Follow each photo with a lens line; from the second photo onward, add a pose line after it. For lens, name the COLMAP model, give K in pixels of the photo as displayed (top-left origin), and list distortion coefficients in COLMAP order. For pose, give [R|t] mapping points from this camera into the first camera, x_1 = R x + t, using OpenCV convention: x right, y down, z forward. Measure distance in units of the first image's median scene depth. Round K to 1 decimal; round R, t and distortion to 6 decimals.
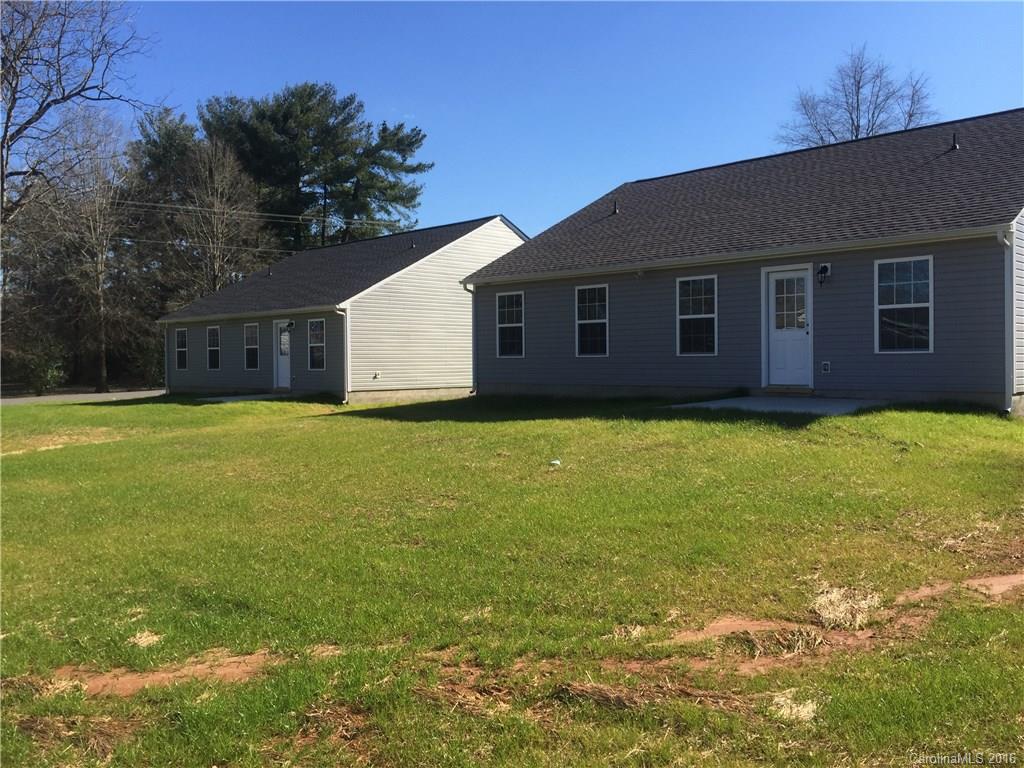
lens RADIAL K [[849.5, 0, 512.0], [0, 849.5, 384.0], [0, 0, 1]] dist [0.002676, -0.000150]
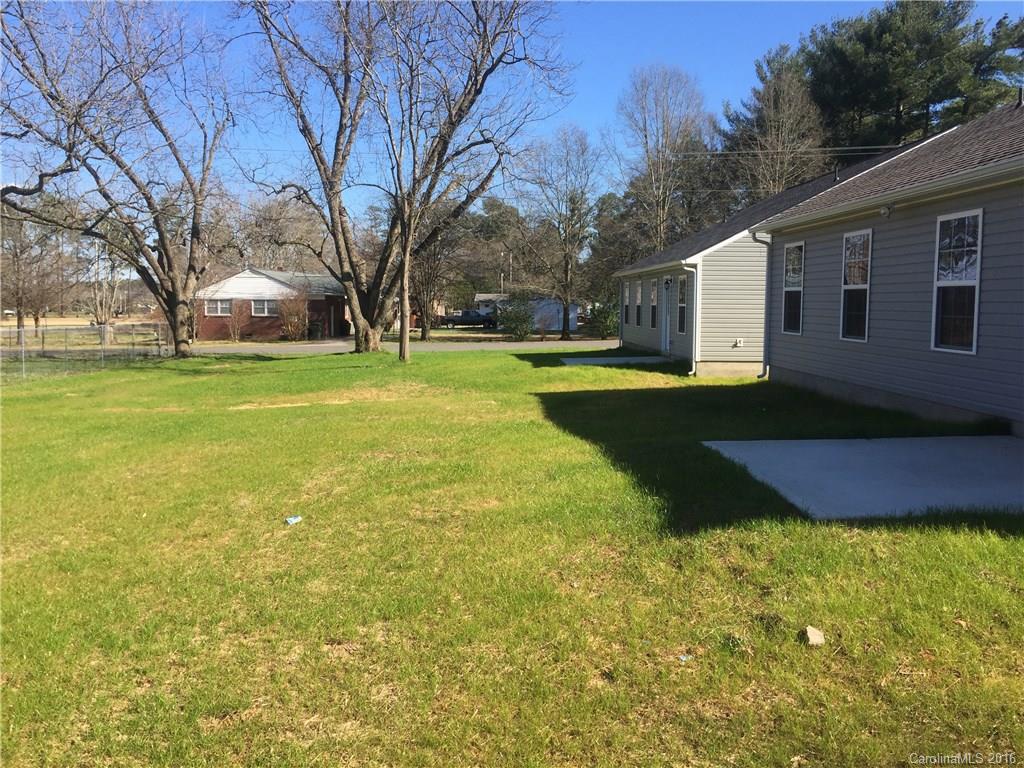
lens RADIAL K [[849.5, 0, 512.0], [0, 849.5, 384.0], [0, 0, 1]] dist [0.002676, -0.000150]
pose [[0.706112, 0.086649, -0.702779, 0.283181], [-0.038829, 0.995730, 0.083756, -0.033113], [0.707035, -0.031853, 0.706461, 0.262007]]
